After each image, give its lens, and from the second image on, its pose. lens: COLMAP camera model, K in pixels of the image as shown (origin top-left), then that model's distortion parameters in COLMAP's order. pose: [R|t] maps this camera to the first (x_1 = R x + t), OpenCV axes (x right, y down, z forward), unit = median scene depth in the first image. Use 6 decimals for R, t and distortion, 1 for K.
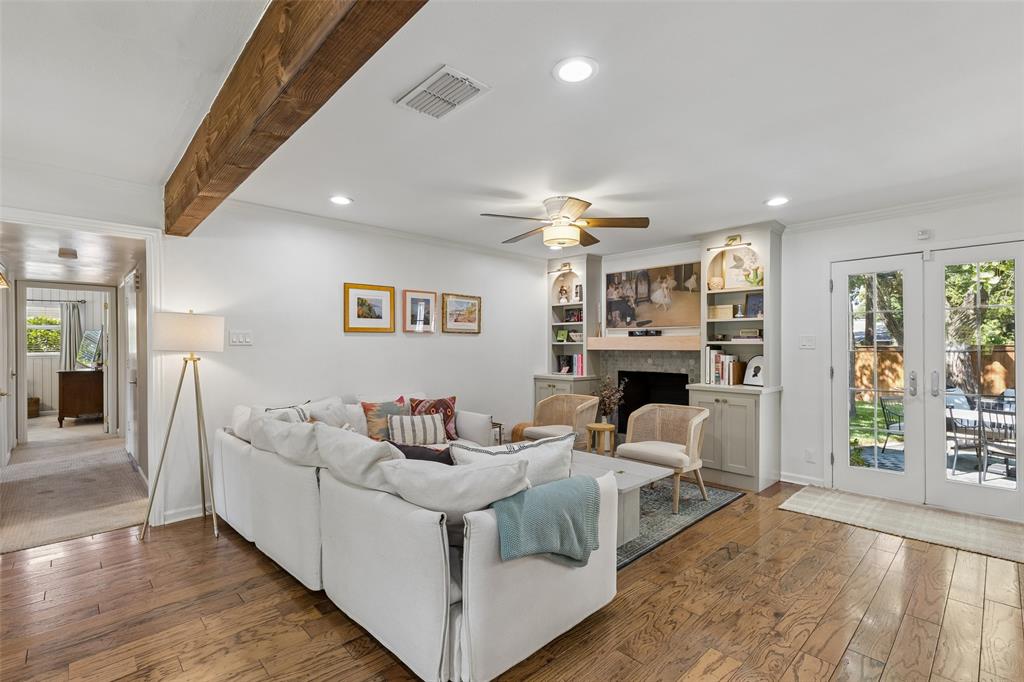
lens RADIAL K [[465.4, 0, 515.4], [0, 465.4, 343.9], [0, 0, 1]] dist [0.002723, 0.000248]
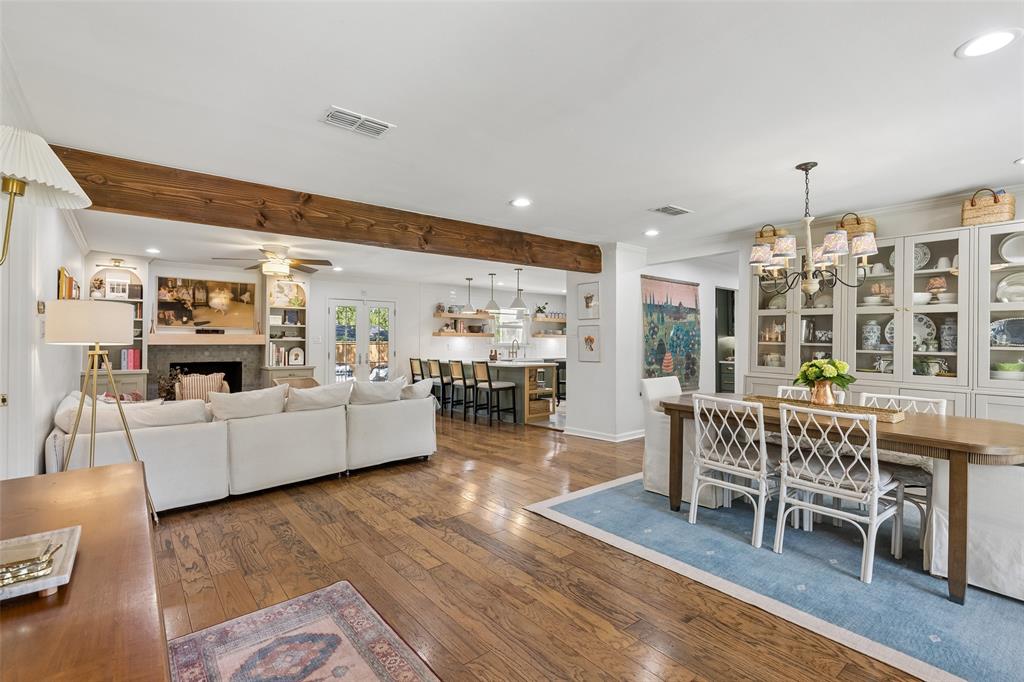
lens RADIAL K [[465.4, 0, 515.5], [0, 465.4, 341.2], [0, 0, 1]] dist [0.002723, 0.000248]
pose [[0.078133, 0.003350, 0.996937, -0.906264], [-0.007068, 0.999971, -0.002806, 0.001298], [-0.996918, -0.006827, 0.078154, 0.065581]]
